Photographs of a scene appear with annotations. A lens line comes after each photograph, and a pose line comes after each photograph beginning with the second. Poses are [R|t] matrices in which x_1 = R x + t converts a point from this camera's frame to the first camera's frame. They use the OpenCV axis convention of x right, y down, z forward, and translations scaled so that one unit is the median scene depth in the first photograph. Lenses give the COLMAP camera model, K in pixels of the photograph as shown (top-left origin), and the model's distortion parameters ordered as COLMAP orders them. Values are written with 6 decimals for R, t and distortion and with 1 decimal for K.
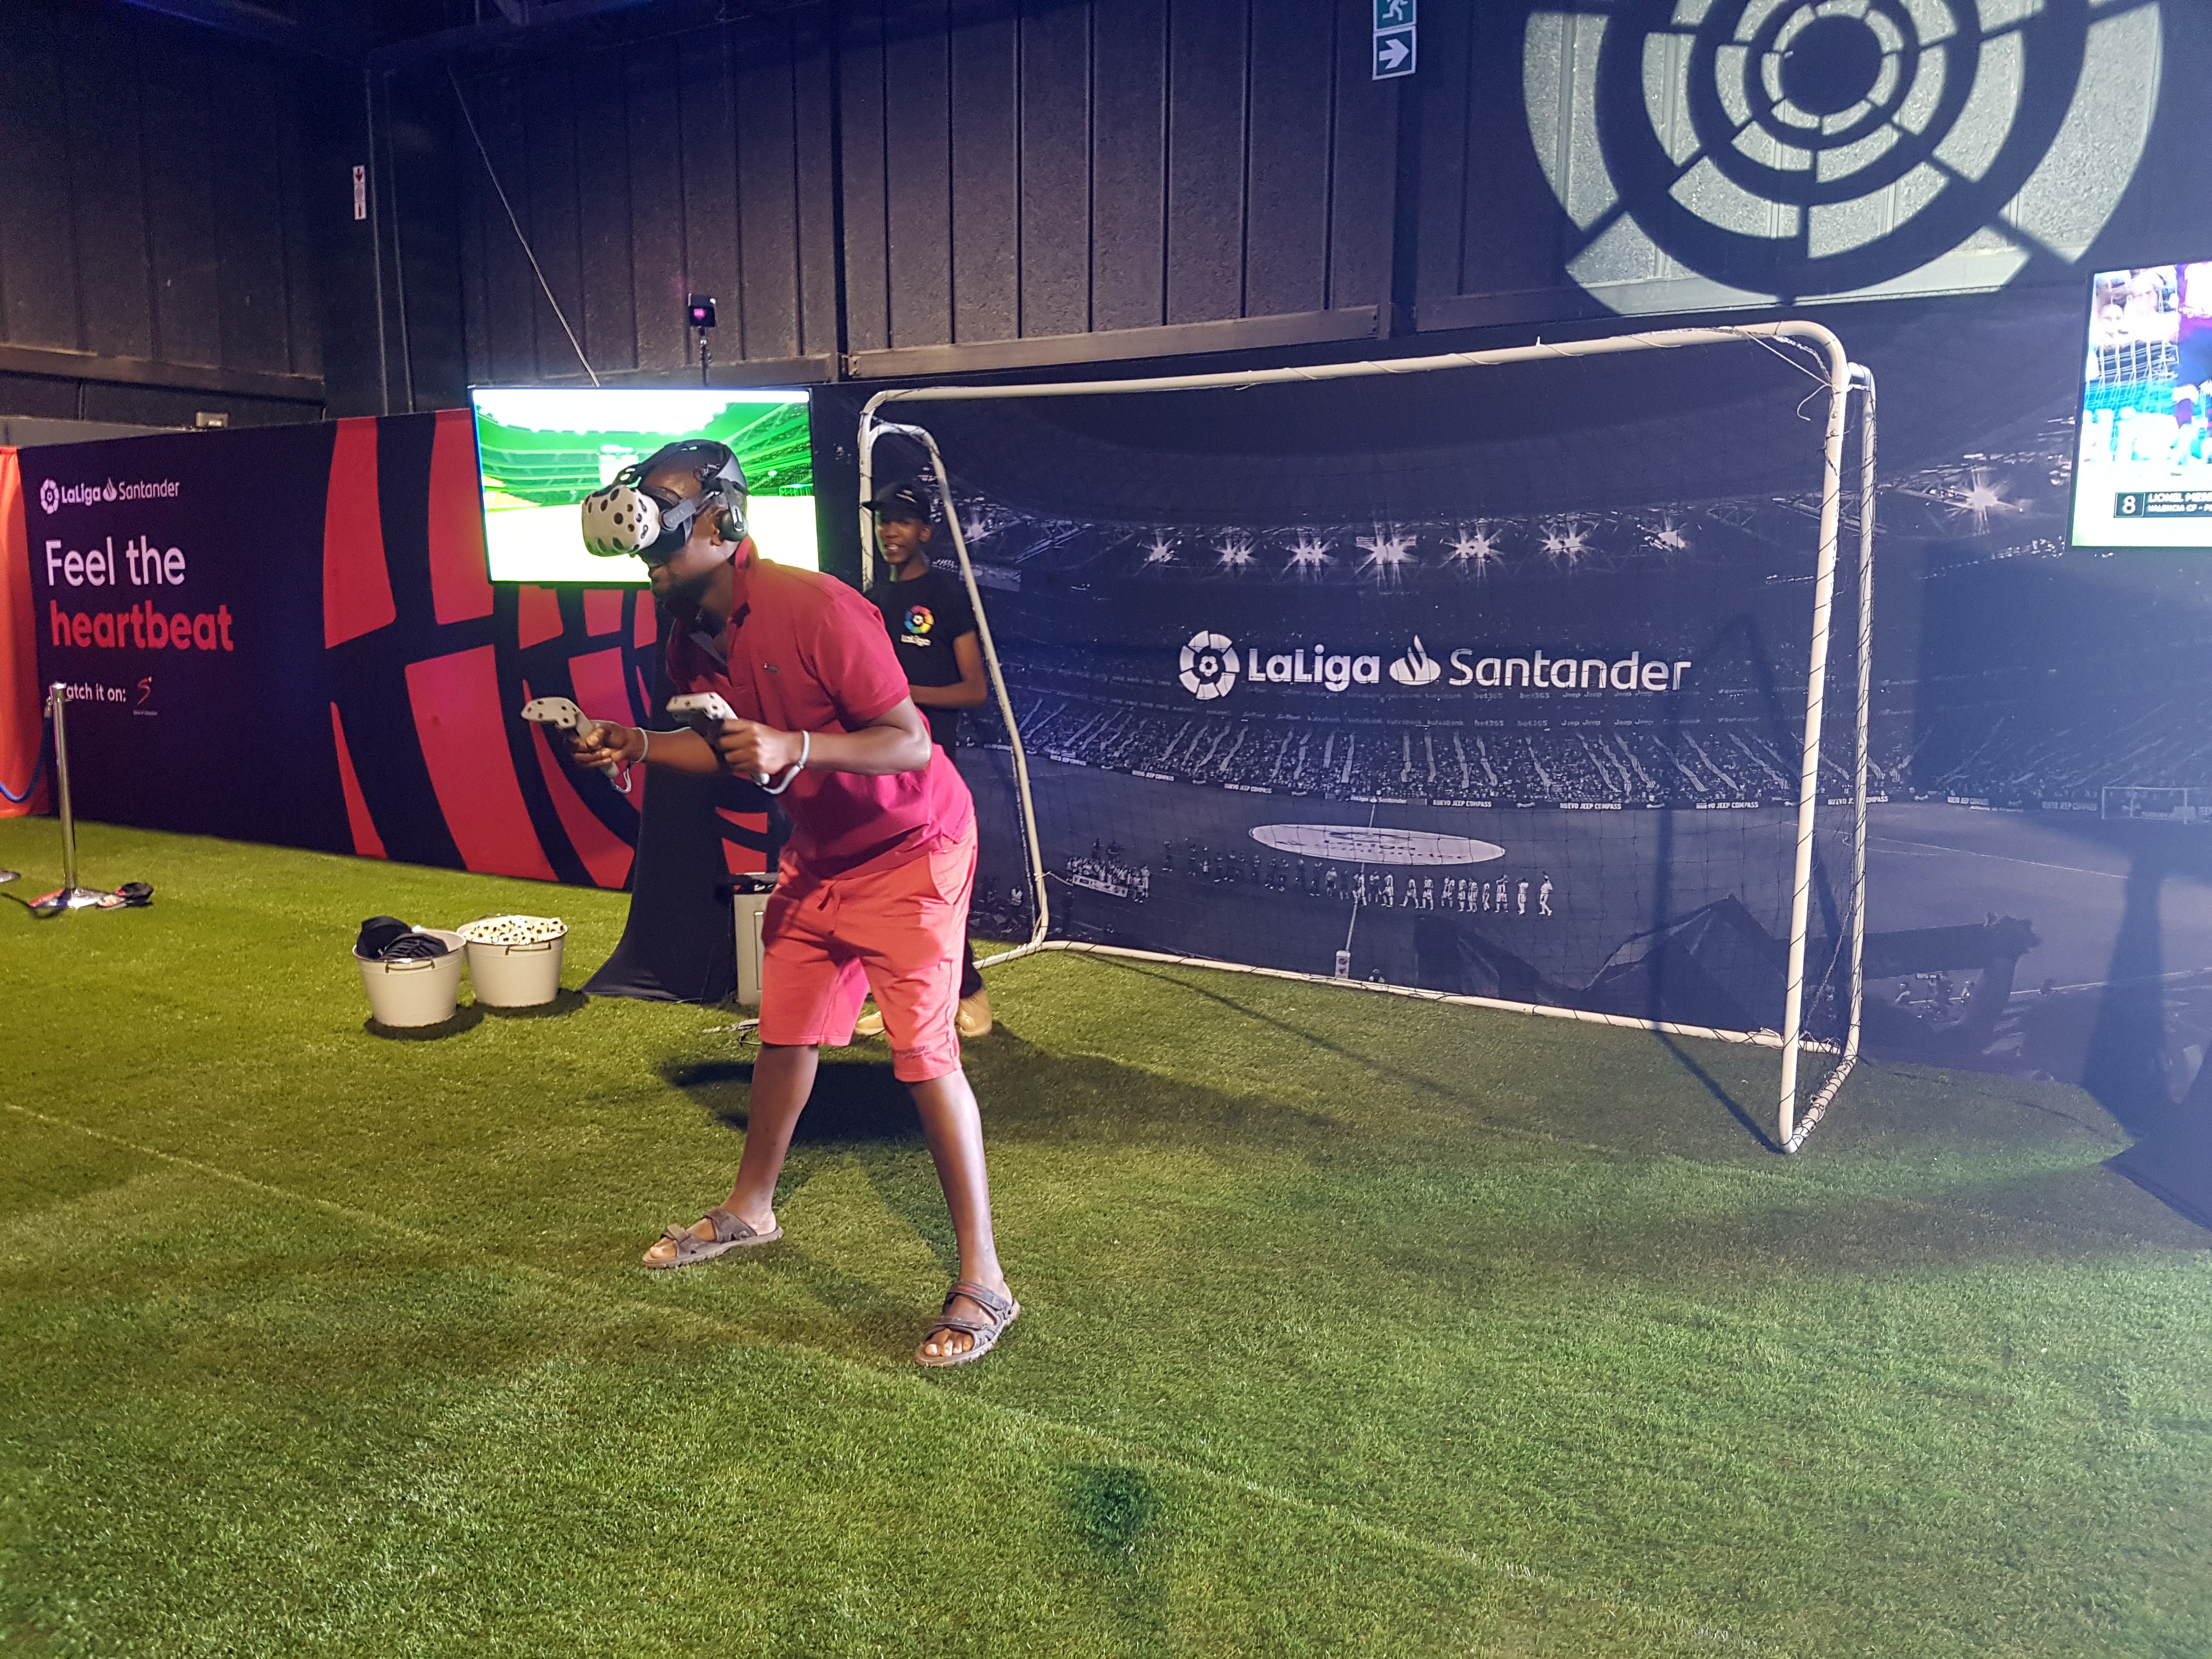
lens RADIAL K [[1661.8, 0, 1086.8], [0, 1661.8, 866.2], [0, 0, 1]] dist [0.261279, -0.486818]
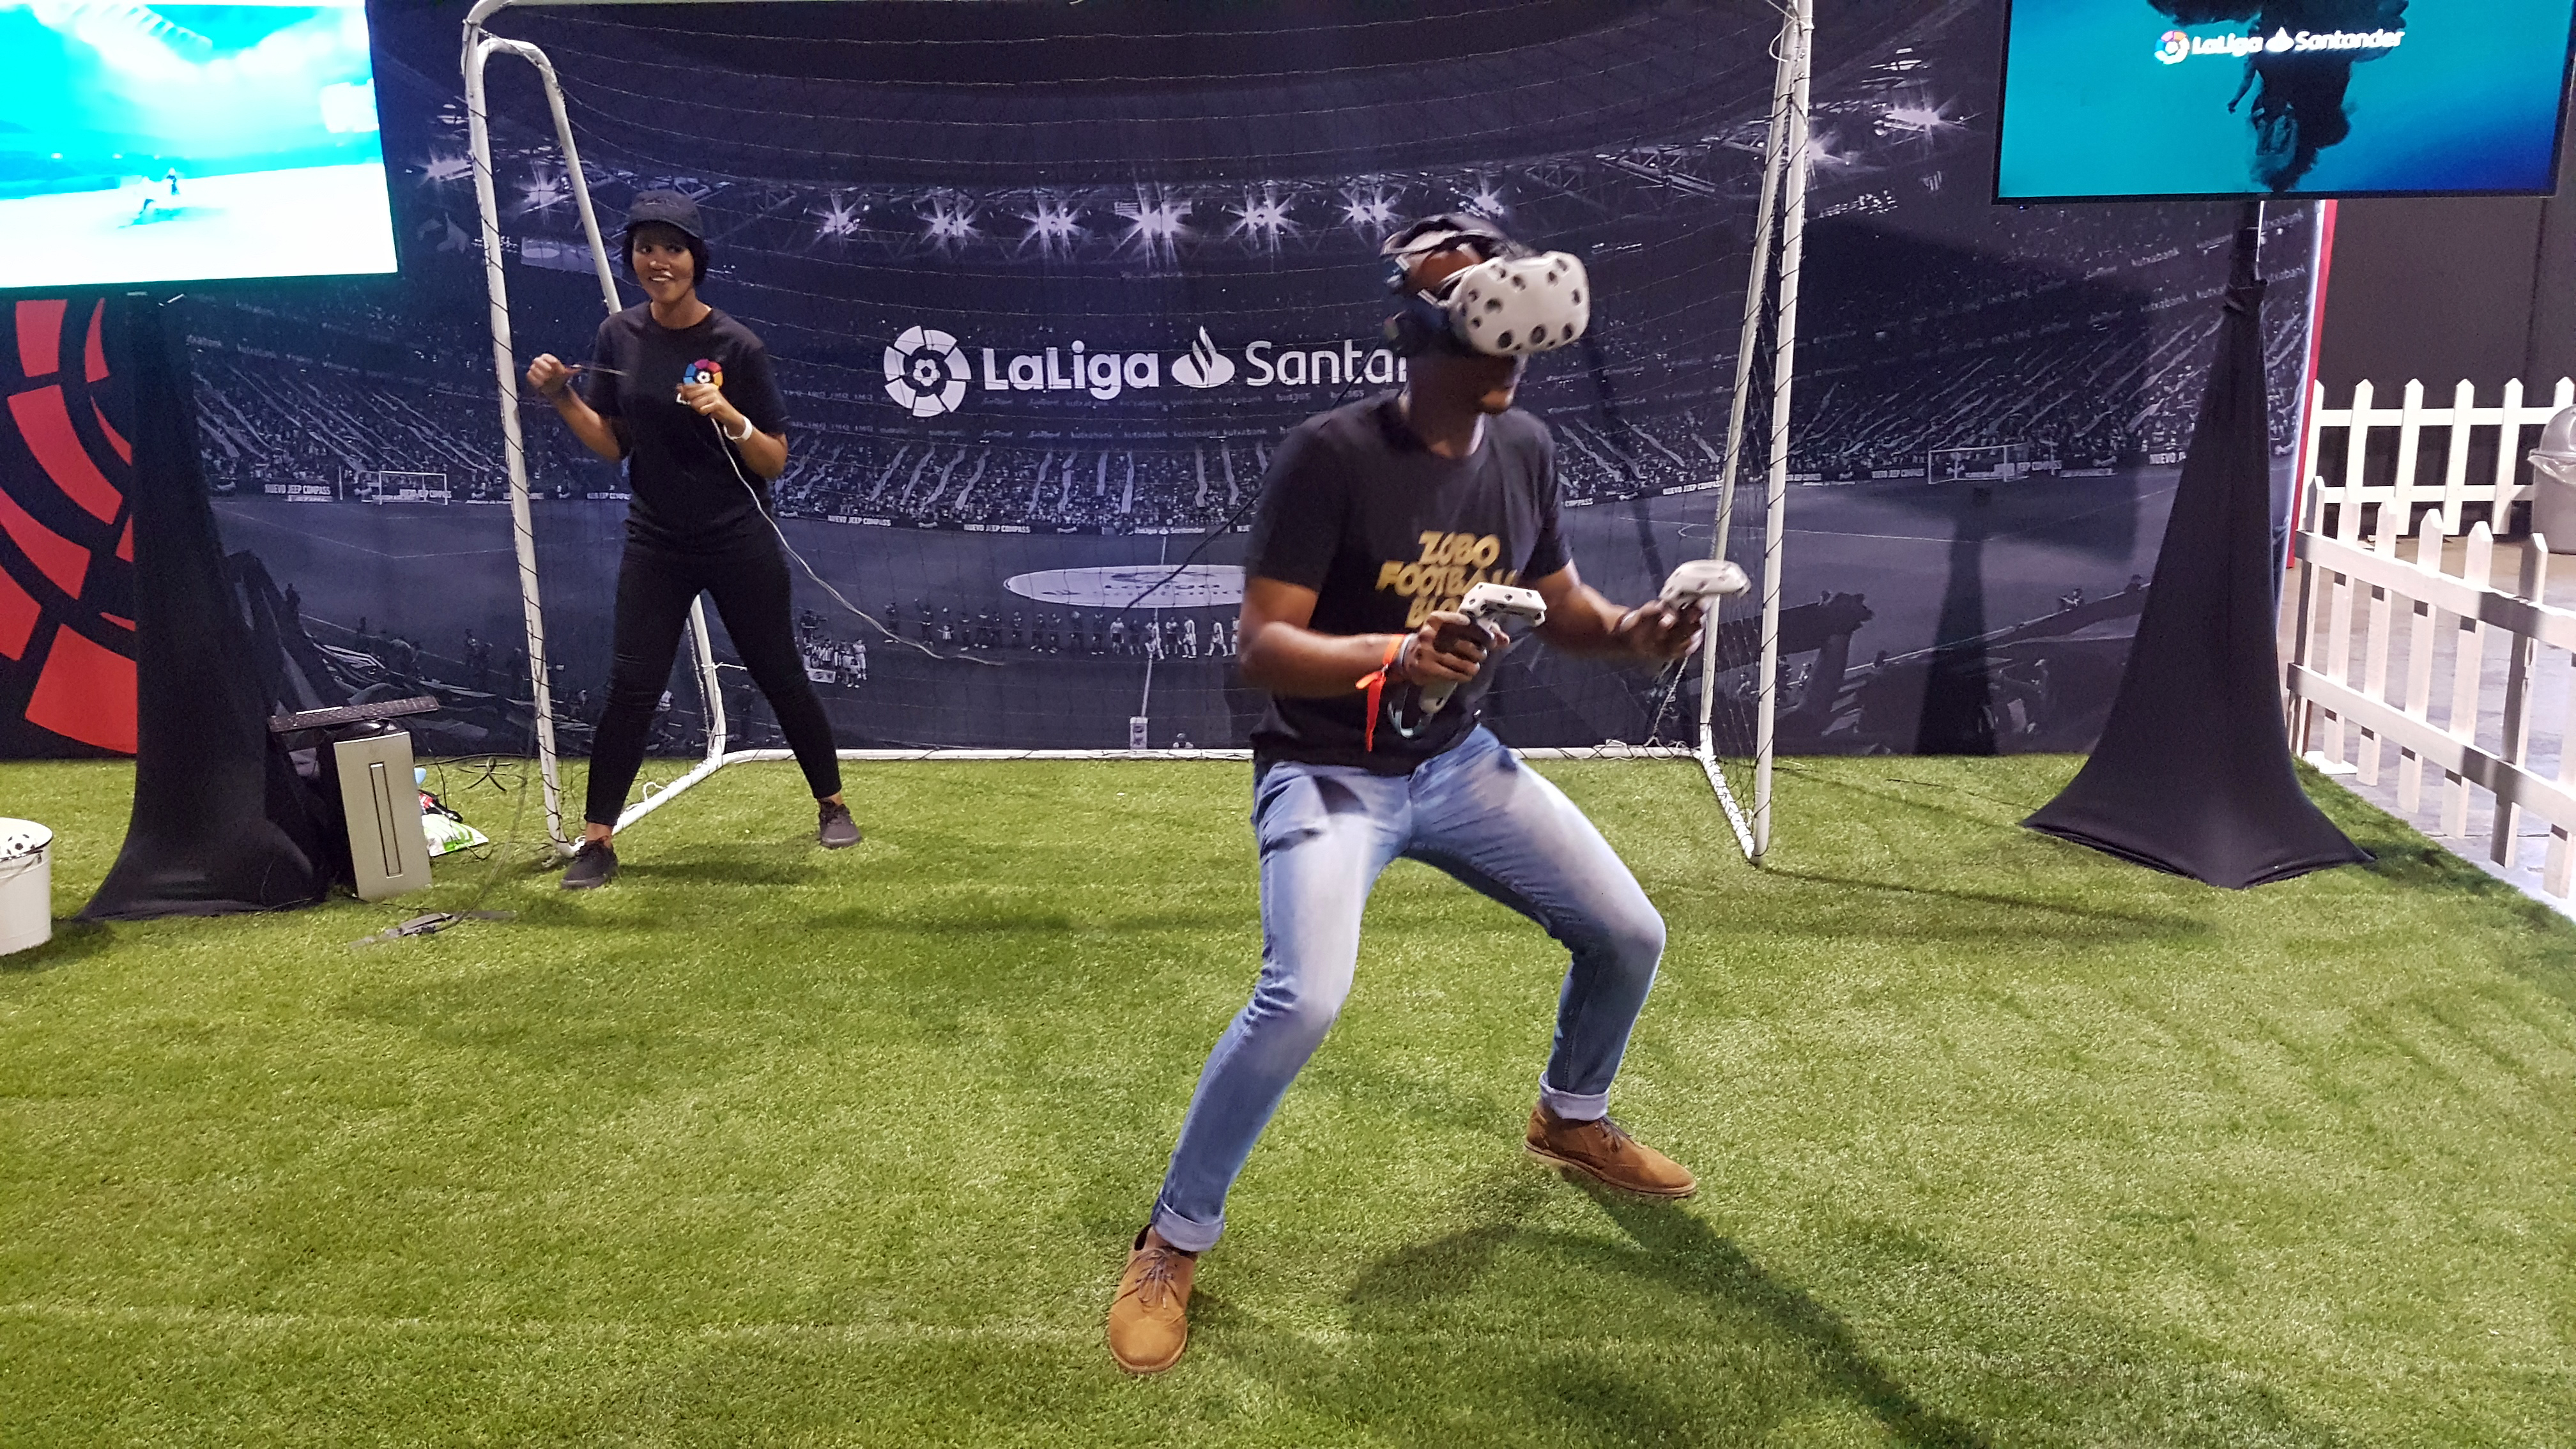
lens RADIAL K [[1936.6, 0, 1276.8], [0, 1936.6, 772.5], [0, 0, 1]] dist [0.307901, -0.708607]
pose [[0.890808, -0.134922, 0.433886, -0.218290], [0.099531, 0.989648, 0.103398, -0.015673], [-0.443345, -0.048923, 0.895015, 0.105325]]
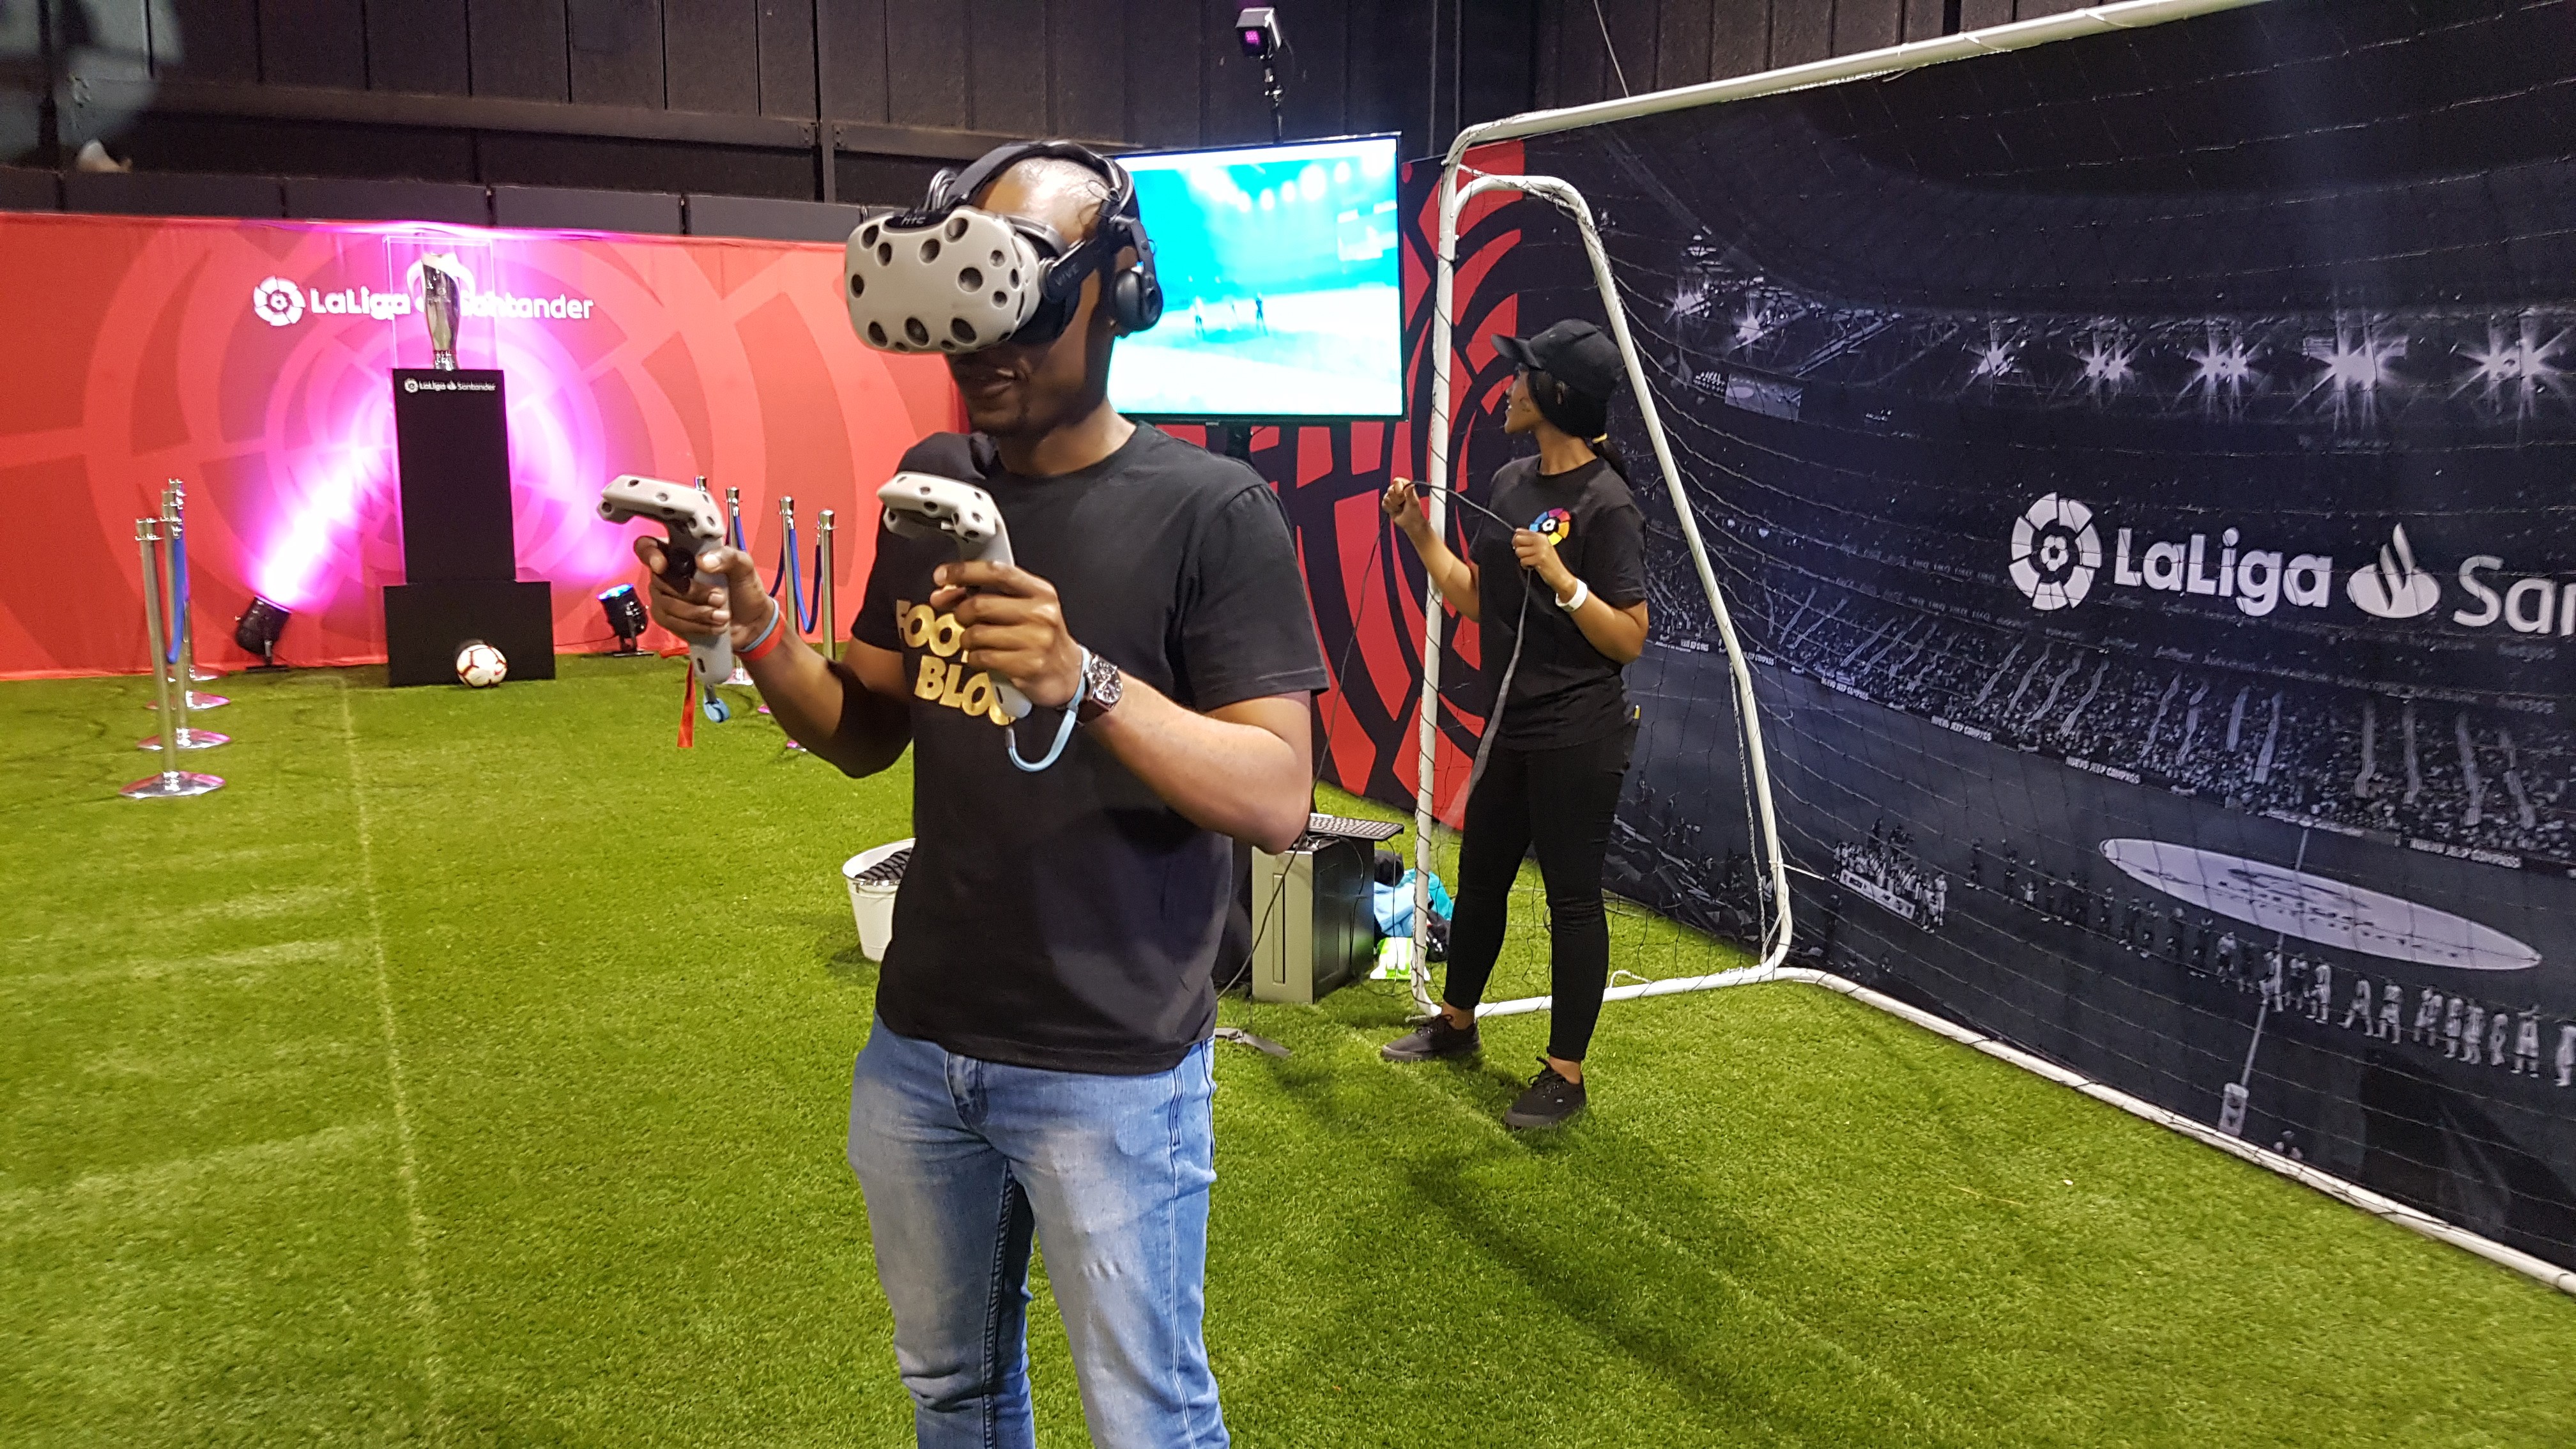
lens RADIAL K [[1977.5, 0, 1287.0], [0, 1977.5, 727.1], [0, 0, 1]] dist [0.093193, -0.176578]
pose [[0.845794, 0.095161, -0.524955, 0.232949], [-0.090114, 0.995308, 0.035234, -0.064074], [0.525845, 0.017505, 0.850400, 0.285218]]
